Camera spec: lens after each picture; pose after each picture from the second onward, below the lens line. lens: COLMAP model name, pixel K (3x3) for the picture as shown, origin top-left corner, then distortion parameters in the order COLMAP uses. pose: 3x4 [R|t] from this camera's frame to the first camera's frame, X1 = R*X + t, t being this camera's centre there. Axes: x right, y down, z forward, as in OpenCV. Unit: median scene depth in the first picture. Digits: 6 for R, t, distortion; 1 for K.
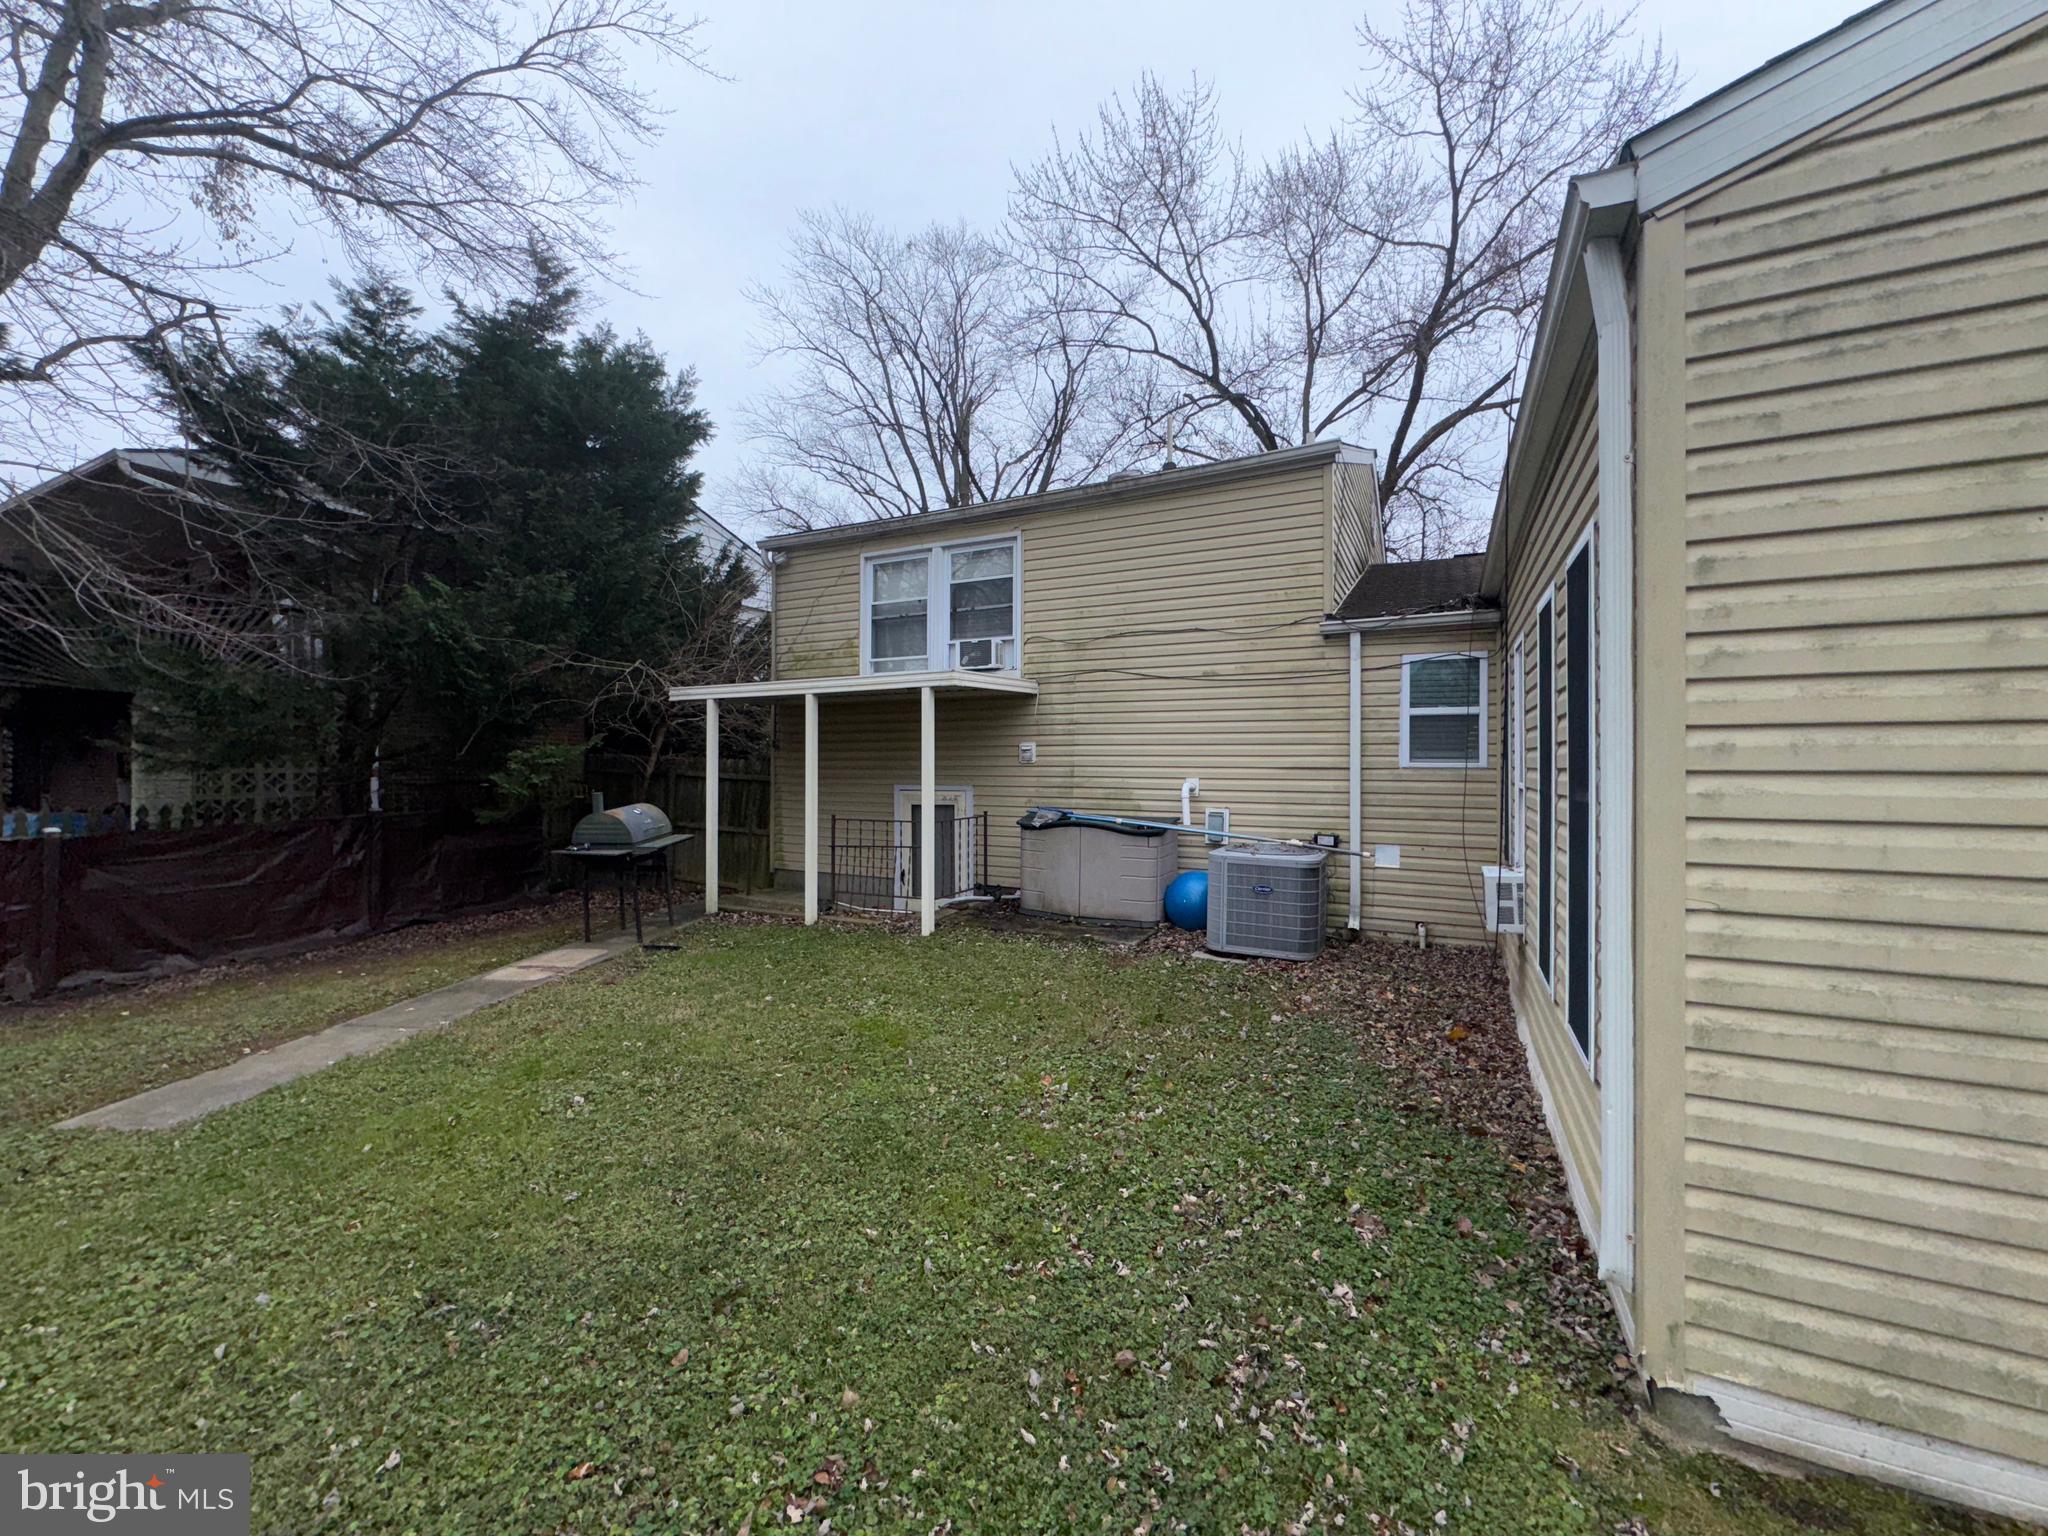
lens RADIAL K [[820.5, 0, 1024.0], [0, 820.5, 768.0], [0, 0, 1]] dist [-0.002050, -0.000814]
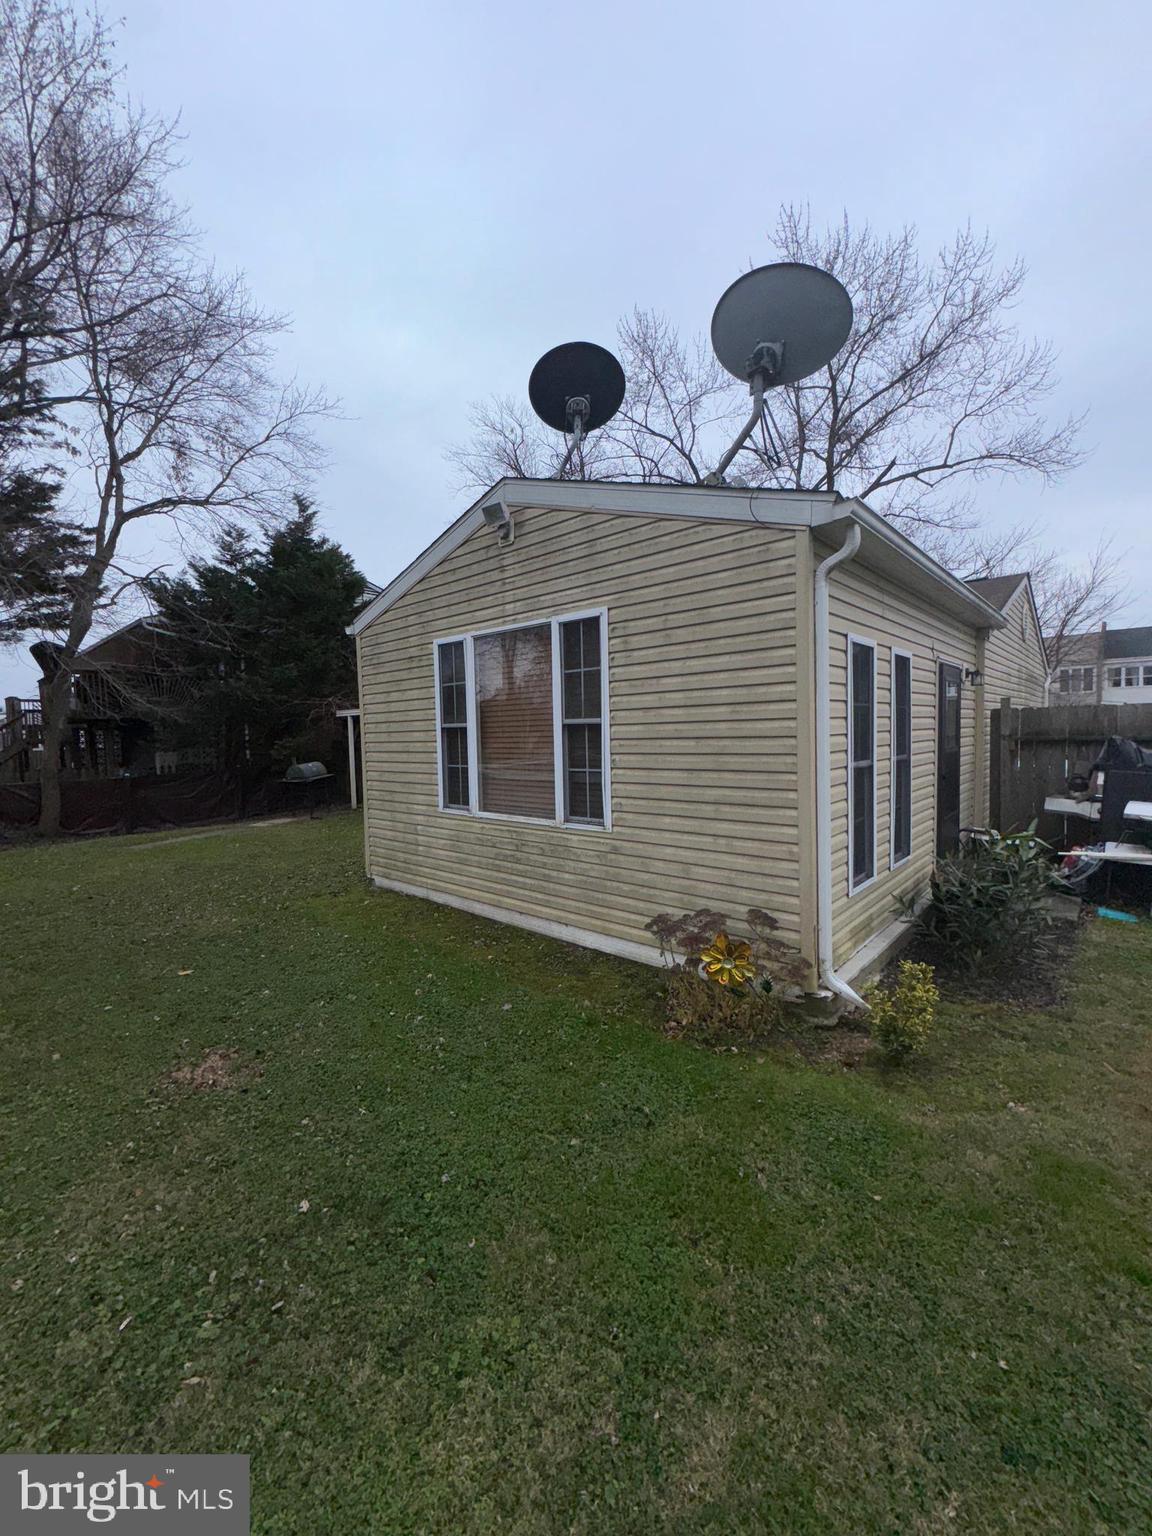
lens RADIAL K [[615.4, 0, 576.0], [0, 615.4, 768.0], [0, 0, 1]] dist [-0.002050, -0.000814]
pose [[0.966042, -0.007695, -0.258272, 0.571086], [0.021895, 0.998399, 0.052150, -0.012349], [0.257457, -0.056034, 0.964664, -0.426499]]
